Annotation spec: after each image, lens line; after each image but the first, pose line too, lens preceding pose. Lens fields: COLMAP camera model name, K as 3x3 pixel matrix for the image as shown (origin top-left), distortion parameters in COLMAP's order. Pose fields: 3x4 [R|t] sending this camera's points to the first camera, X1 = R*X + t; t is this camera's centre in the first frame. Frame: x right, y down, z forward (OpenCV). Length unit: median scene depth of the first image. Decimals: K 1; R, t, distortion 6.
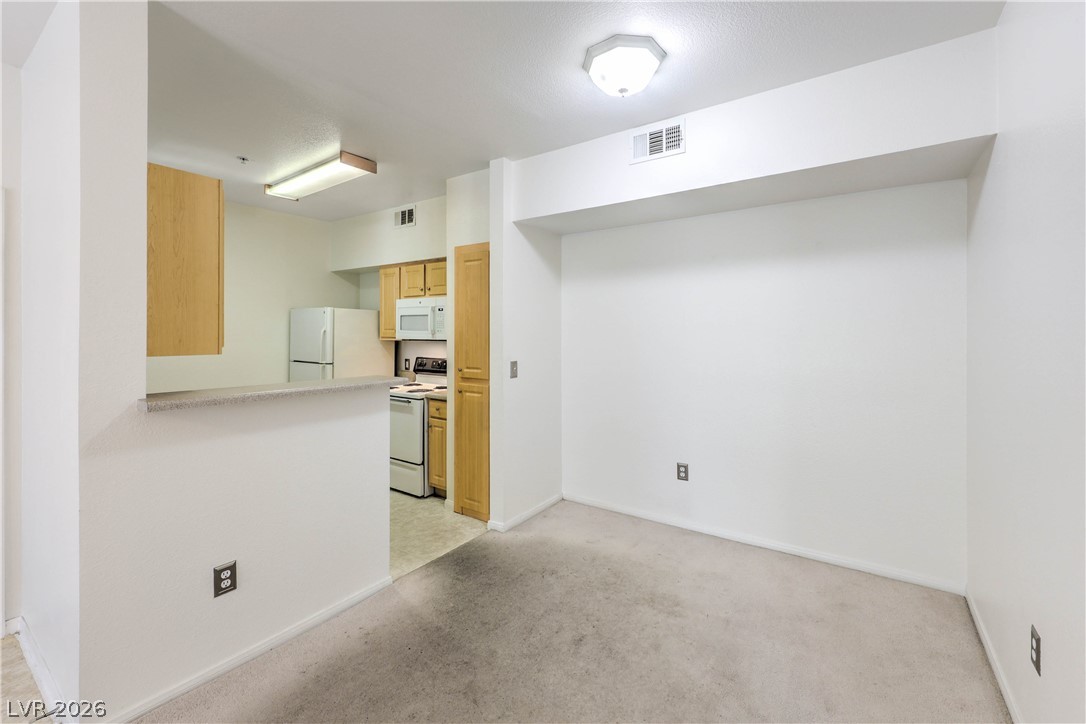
lens RADIAL K [[456.7, 0, 550.2], [0, 456.7, 330.2], [0, 0, 1]] dist [0.004920, 0.000694]
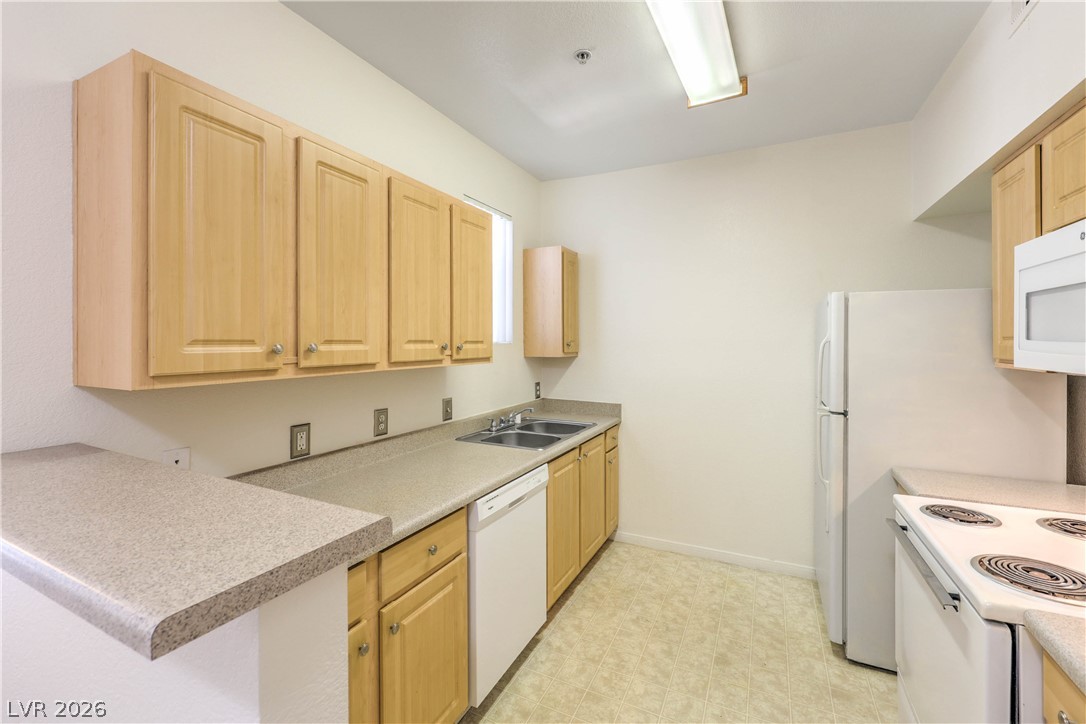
lens RADIAL K [[456.7, 0, 551.7], [0, 456.7, 337.4], [0, 0, 1]] dist [0.004920, 0.000694]
pose [[0.156845, -0.008197, -0.987589, -0.086293], [-0.000804, 0.999964, -0.008427, 0.001167], [0.987623, 0.002116, 0.156832, 0.809915]]
